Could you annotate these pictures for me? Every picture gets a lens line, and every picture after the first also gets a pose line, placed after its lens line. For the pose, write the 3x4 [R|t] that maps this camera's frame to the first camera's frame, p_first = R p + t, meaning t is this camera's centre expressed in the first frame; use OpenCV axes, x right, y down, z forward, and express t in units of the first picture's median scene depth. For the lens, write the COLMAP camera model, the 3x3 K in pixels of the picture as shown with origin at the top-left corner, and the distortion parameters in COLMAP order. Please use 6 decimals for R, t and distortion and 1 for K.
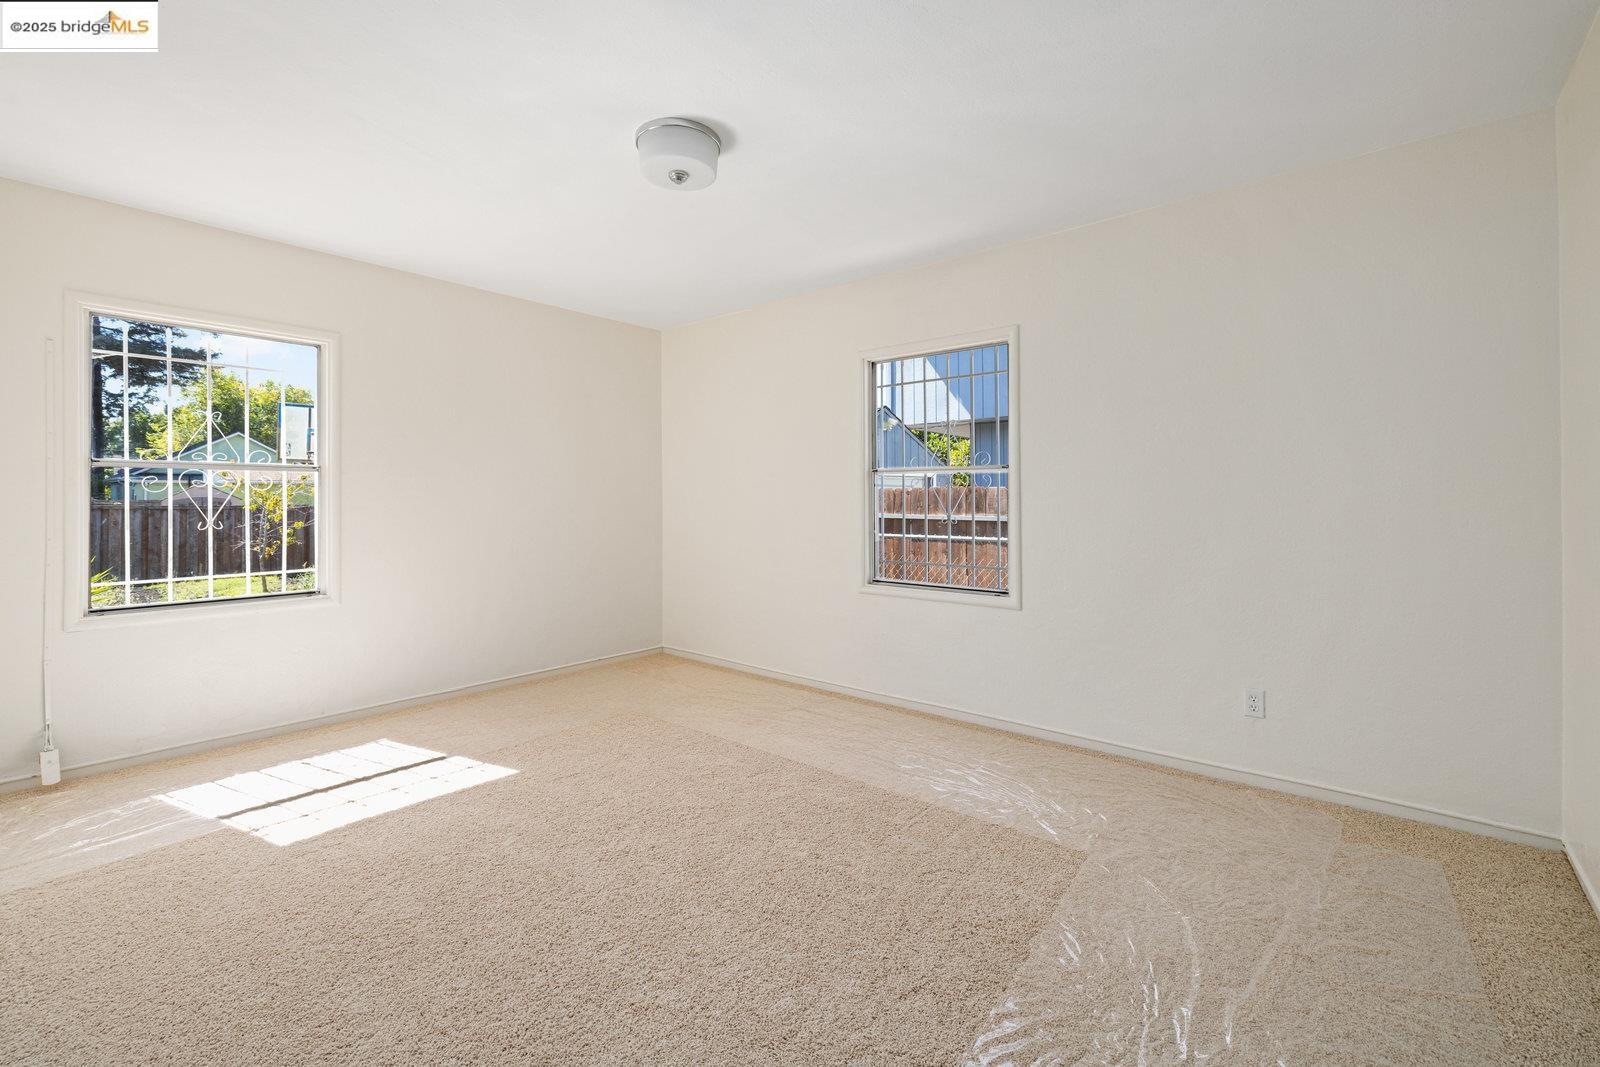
lens RADIAL K [[675.4, 0, 802.8], [0, 675.4, 508.2], [0, 0, 1]] dist [0.003196, 0.000301]
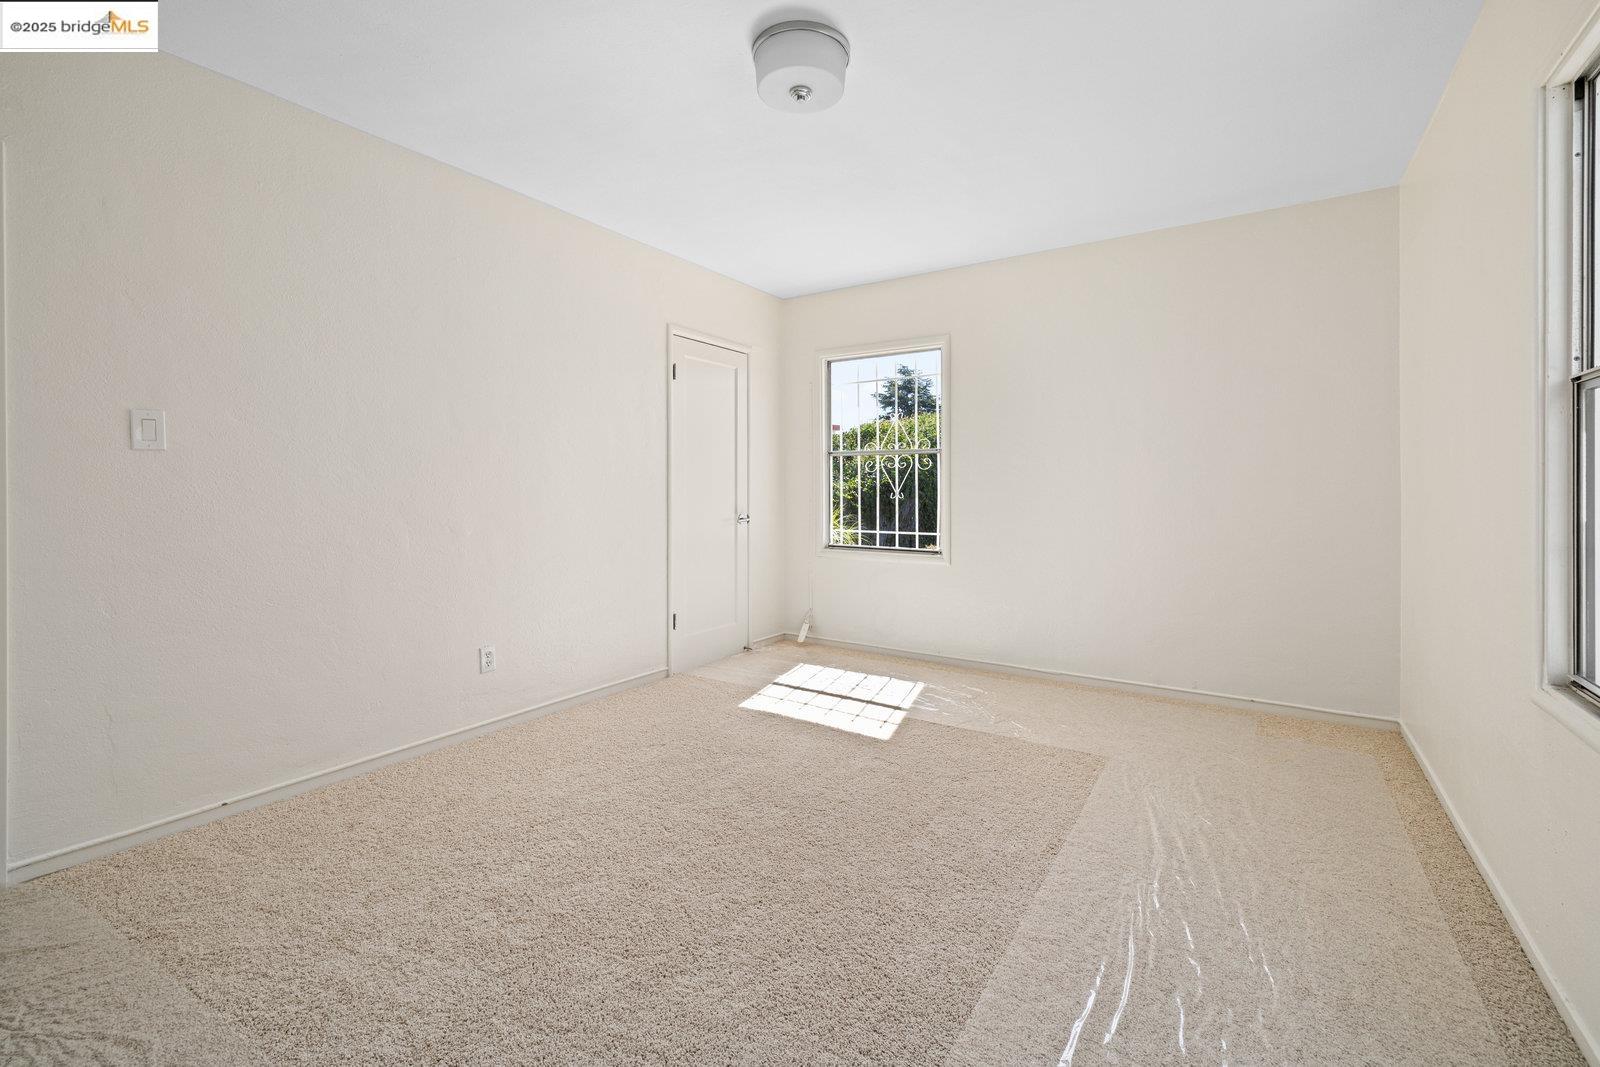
lens RADIAL K [[691.3, 0, 803.5], [0, 691.3, 490.8], [0, 0, 1]] dist [0.002282, 0.000060]
pose [[0.095356, 0.008388, -0.995408, 0.549647], [-0.005310, 0.999955, 0.007918, 0.005471], [0.995429, 0.004530, 0.095396, 0.706906]]
